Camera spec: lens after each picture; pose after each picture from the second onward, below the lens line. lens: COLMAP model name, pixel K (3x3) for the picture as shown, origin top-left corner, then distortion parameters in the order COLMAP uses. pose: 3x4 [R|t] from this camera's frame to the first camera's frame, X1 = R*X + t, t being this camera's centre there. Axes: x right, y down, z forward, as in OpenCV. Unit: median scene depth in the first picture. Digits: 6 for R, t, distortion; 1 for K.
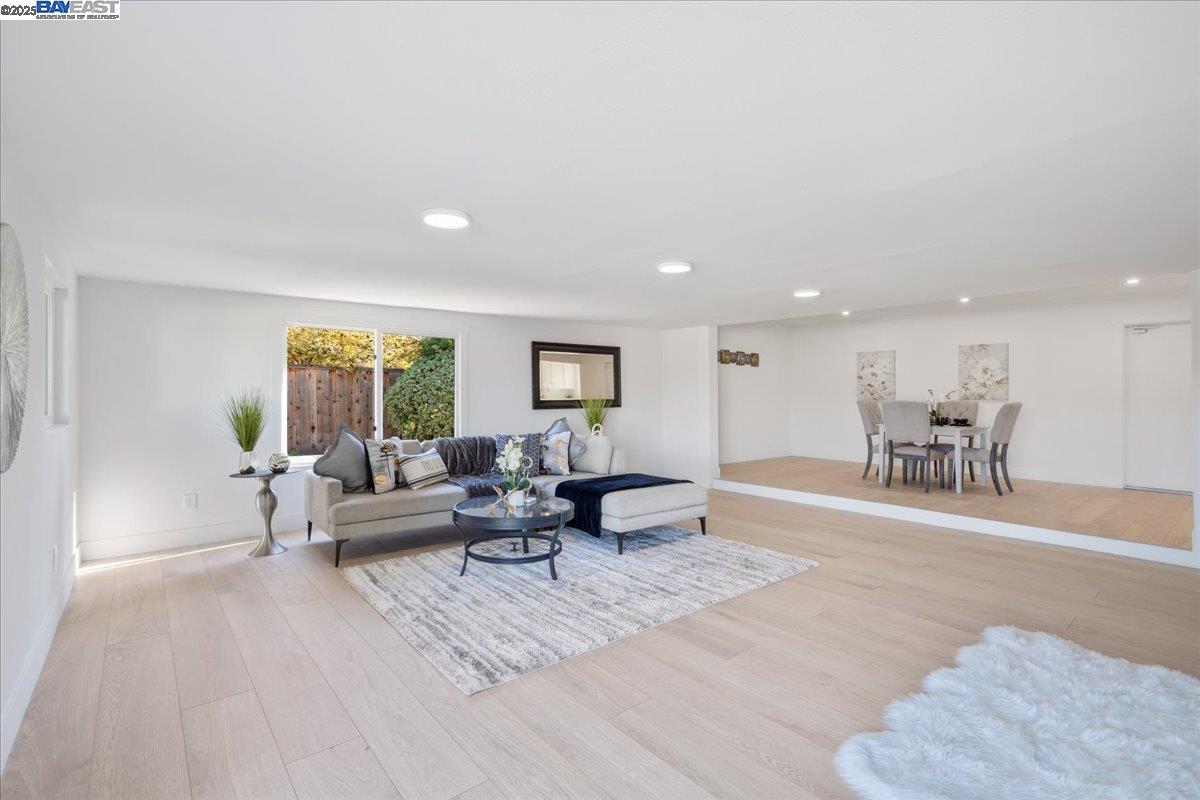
lens RADIAL K [[538.8, 0, 587.1], [0, 538.8, 395.9], [0, 0, 1]] dist [-0.005423, 0.002559]
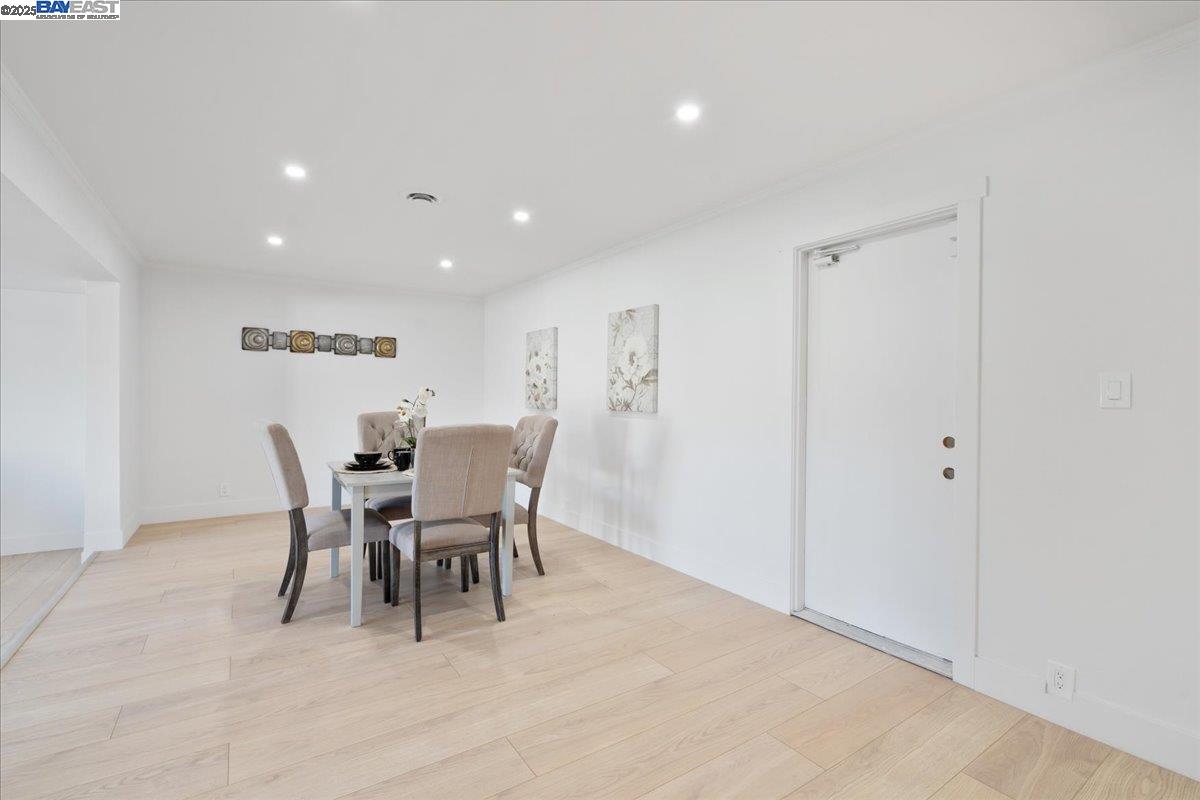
lens RADIAL K [[538.8, 0, 597.0], [0, 538.8, 391.8], [0, 0, 1]] dist [-0.005423, 0.002559]
pose [[0.996944, -0.003256, -0.078054, 1.118358], [0.002258, 0.999915, -0.012864, -0.008952], [0.078089, 0.012648, 0.996866, 0.692306]]
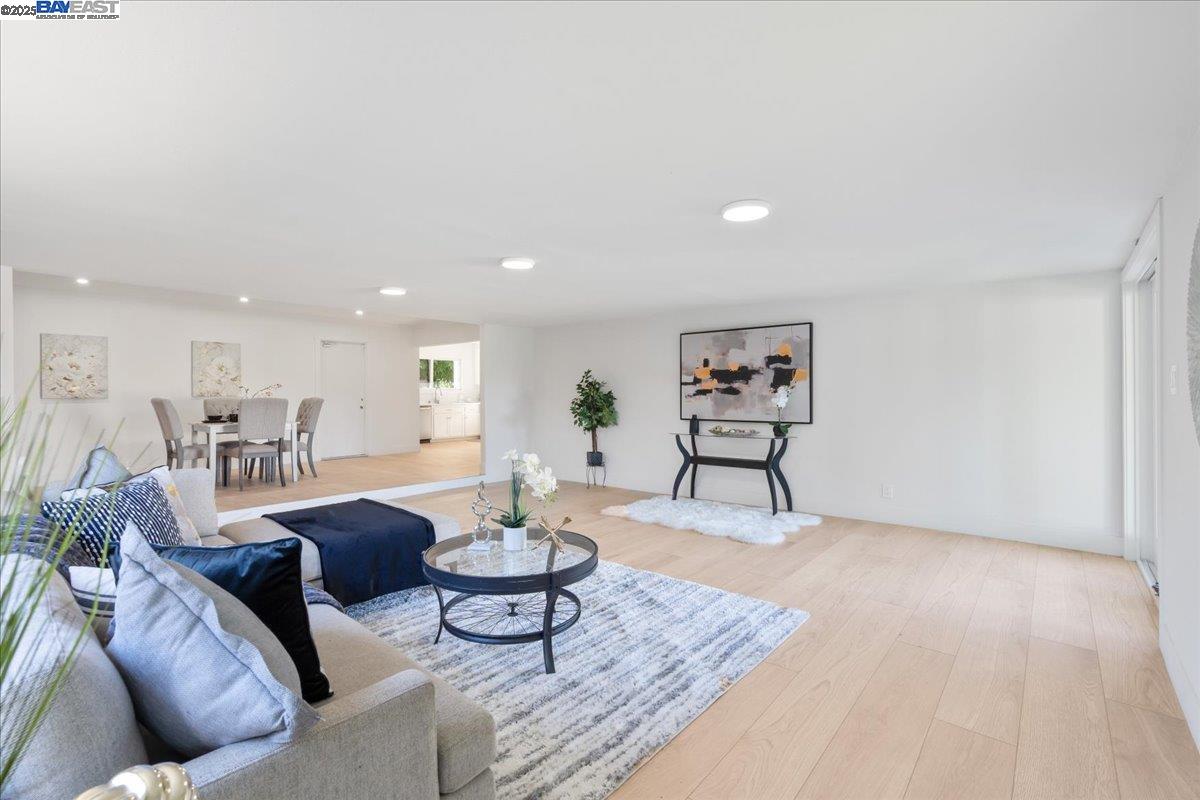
lens RADIAL K [[538.8, 0, 594.2], [0, 538.8, 396.3], [0, 0, 1]] dist [-0.005423, 0.002559]
pose [[-0.163244, -0.011313, 0.986521, -0.575197], [0.006792, 0.999898, 0.012590, -0.001830], [-0.986562, 0.008756, -0.163150, 0.695980]]
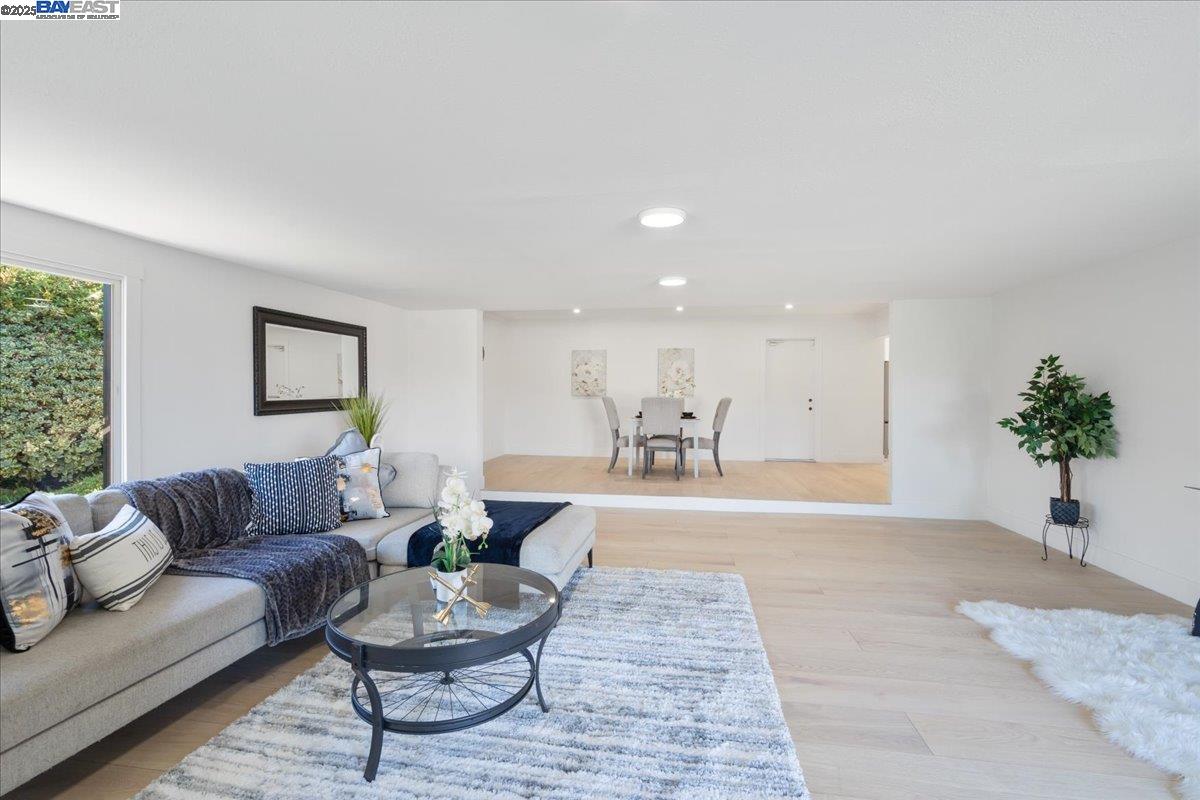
lens RADIAL K [[538.8, 0, 589.2], [0, 538.8, 389.9], [0, 0, 1]] dist [-0.005423, 0.002559]
pose [[0.755040, -0.000439, 0.655678, -0.269040], [0.003733, 0.999986, -0.003628, -0.001634], [-0.655668, 0.005187, 0.755032, 0.353124]]
